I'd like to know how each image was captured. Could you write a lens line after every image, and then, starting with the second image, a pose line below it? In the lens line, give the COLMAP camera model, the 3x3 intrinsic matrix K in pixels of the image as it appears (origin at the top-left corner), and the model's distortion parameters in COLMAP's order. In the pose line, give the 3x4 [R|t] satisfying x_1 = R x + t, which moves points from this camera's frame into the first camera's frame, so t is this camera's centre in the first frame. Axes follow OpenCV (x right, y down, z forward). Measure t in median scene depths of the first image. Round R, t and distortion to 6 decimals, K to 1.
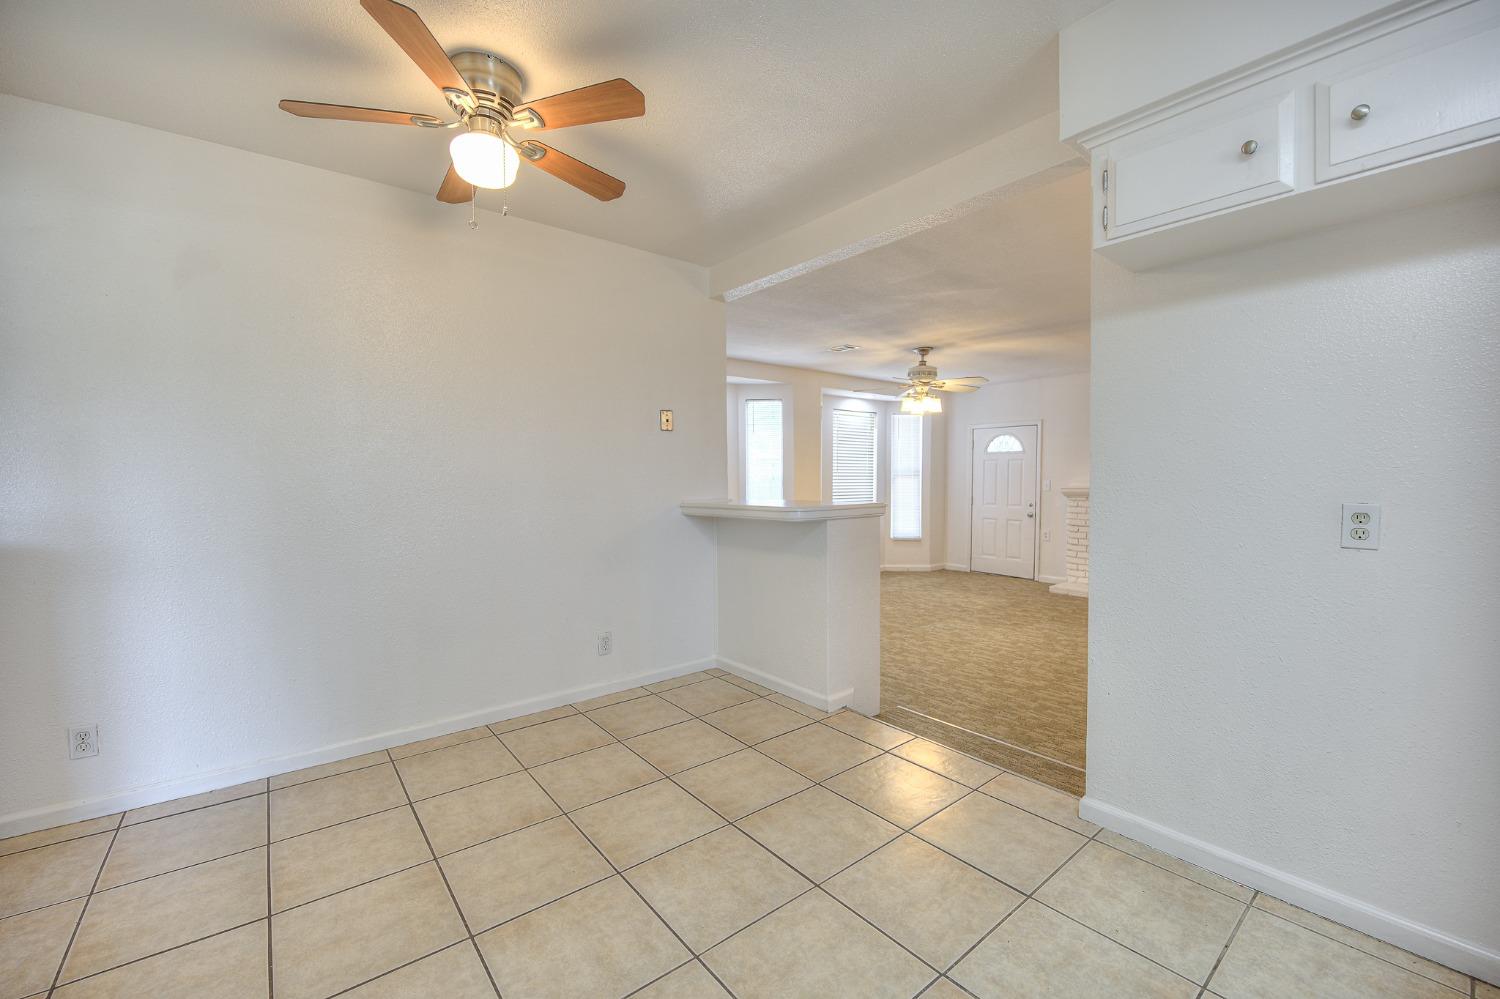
lens RADIAL K [[620.4, 0, 742.0], [0, 620.4, 489.0], [0, 0, 1]] dist [-0.015635, -0.000328]
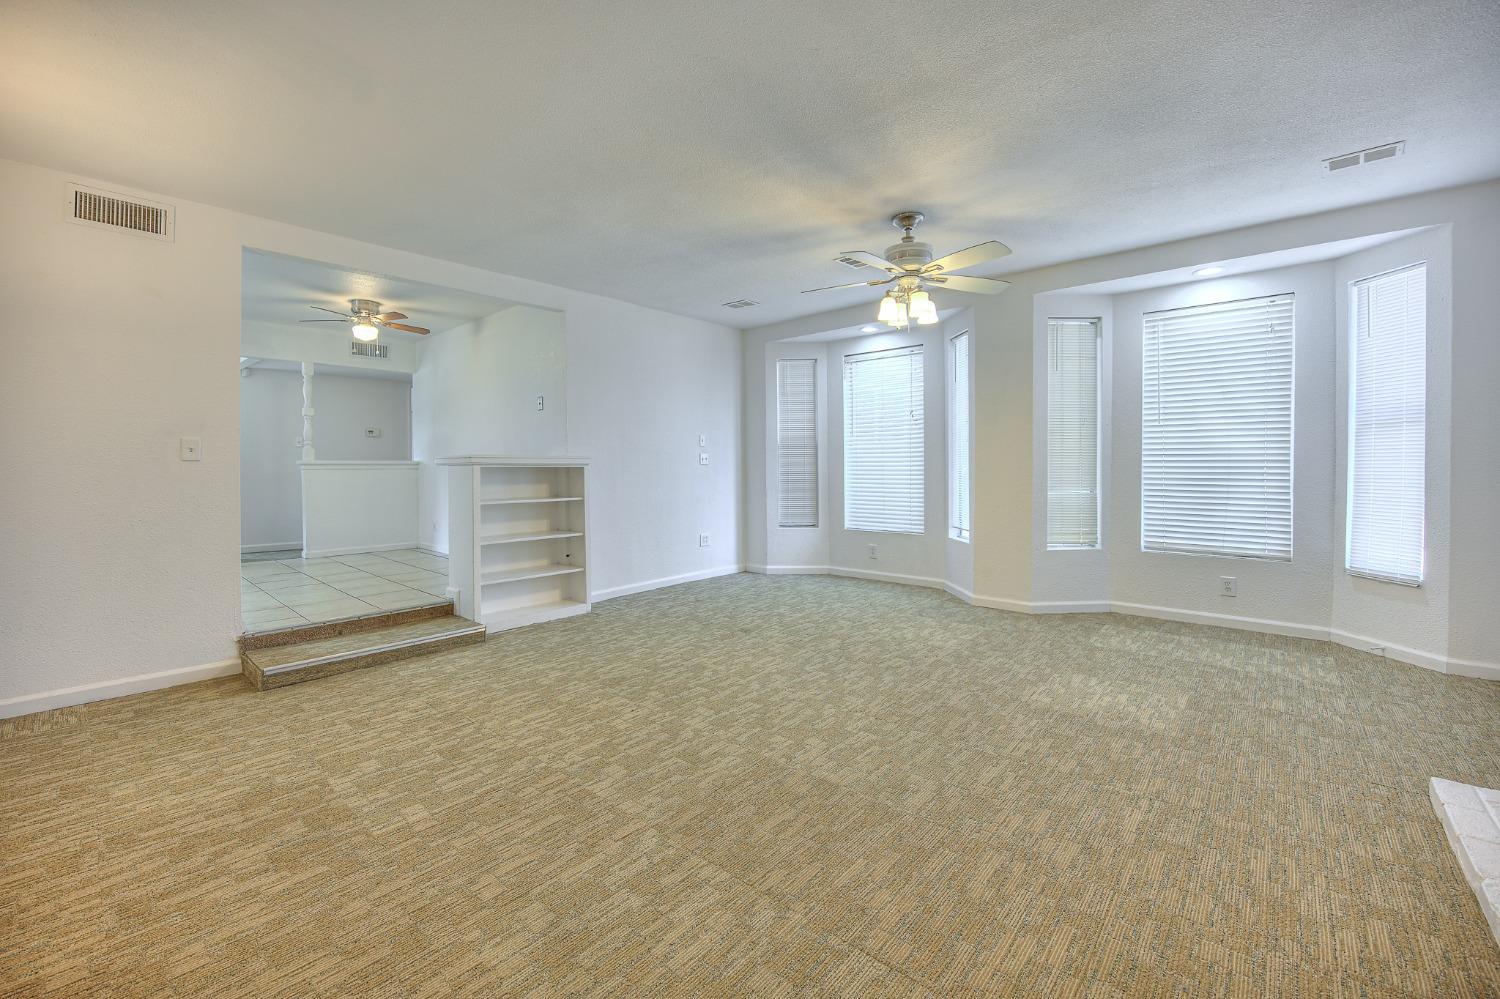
lens RADIAL K [[611.2, 0, 744.3], [0, 611.2, 471.8], [0, 0, 1]] dist [-0.017111, -0.000721]
pose [[0.158493, 0.017012, -0.987214, 0.698985], [-0.014240, 0.999787, 0.014942, 0.012304], [0.987257, 0.011690, 0.158702, 0.610920]]
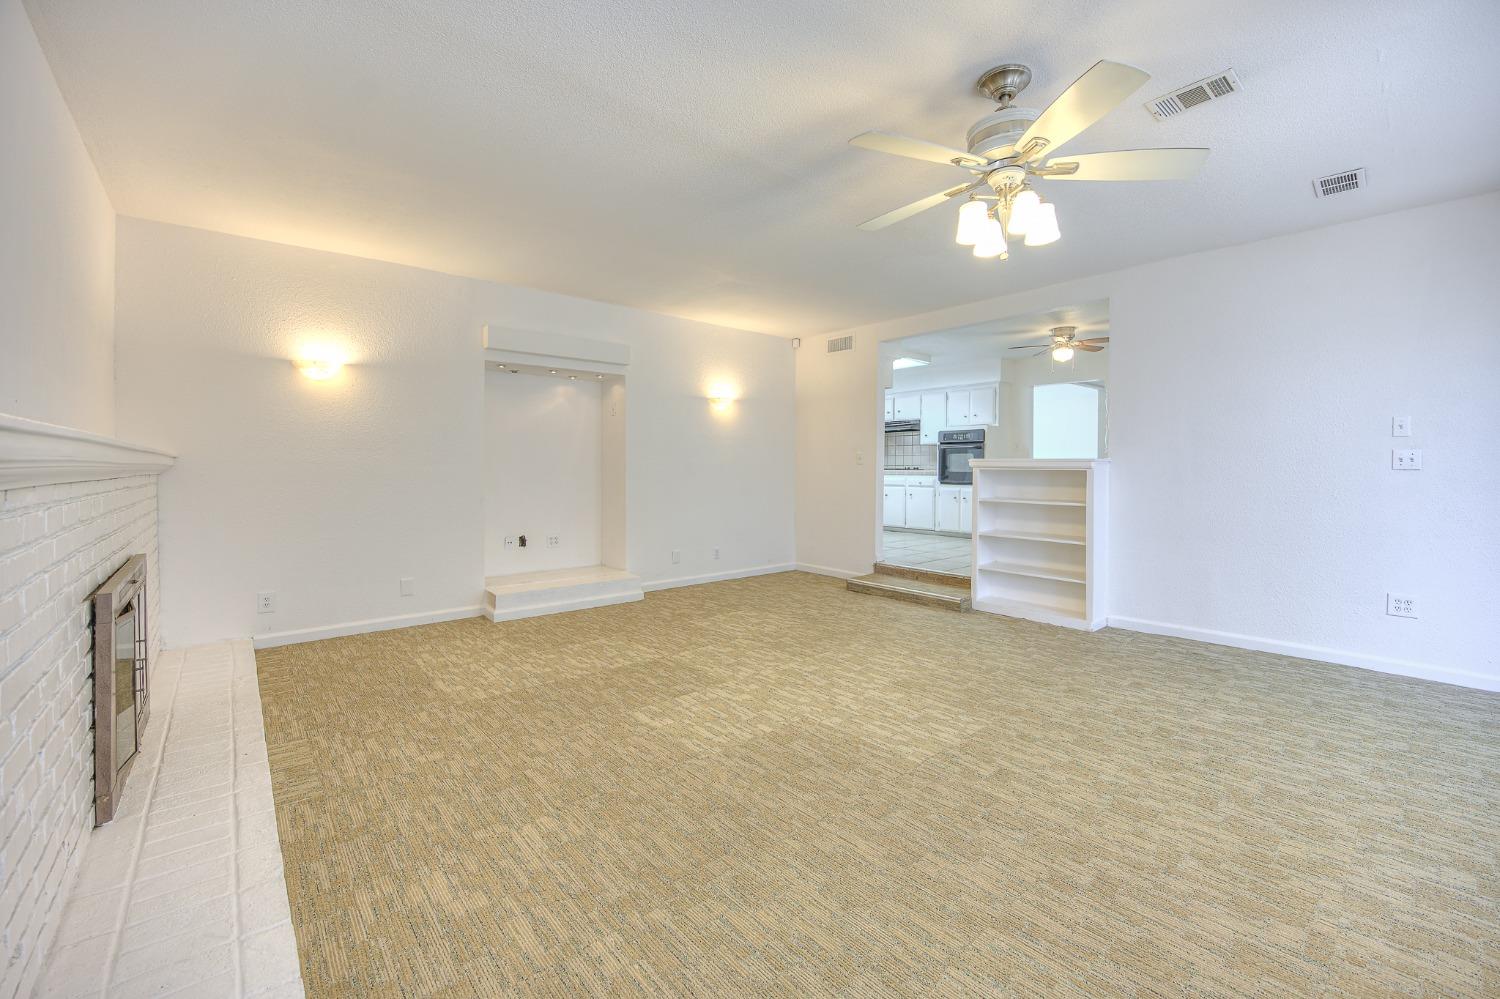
lens RADIAL K [[596.7, 0, 746.8], [0, 596.7, 475.6], [0, 0, 1]] dist [-0.022880, -0.000002]
pose [[-0.999559, 0.002377, -0.029614, 0.375122], [0.001399, 0.999455, 0.032977, 0.004389], [0.029676, 0.032921, -0.999017, 1.113422]]
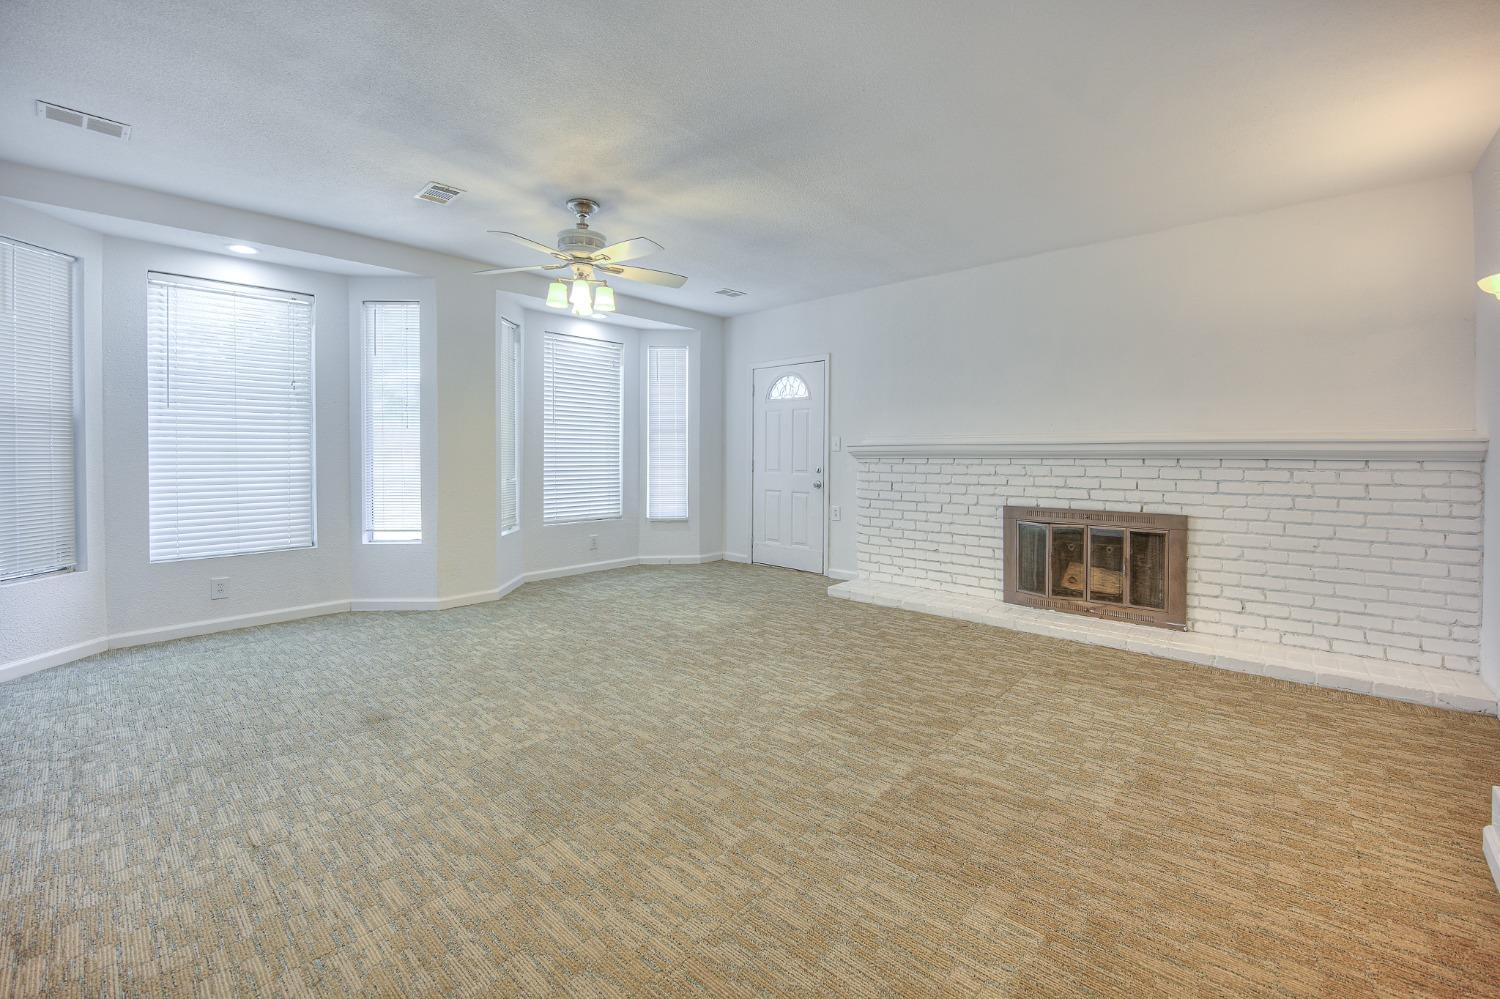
lens RADIAL K [[624.3, 0, 752.6], [0, 624.3, 459.3], [0, 0, 1]] dist [-0.022444, -0.000166]
pose [[0.986677, 0.002994, 0.162662, 0.289119], [-0.000940, 0.999919, -0.012700, 0.022746], [-0.162687, 0.012378, 0.986600, 0.310264]]
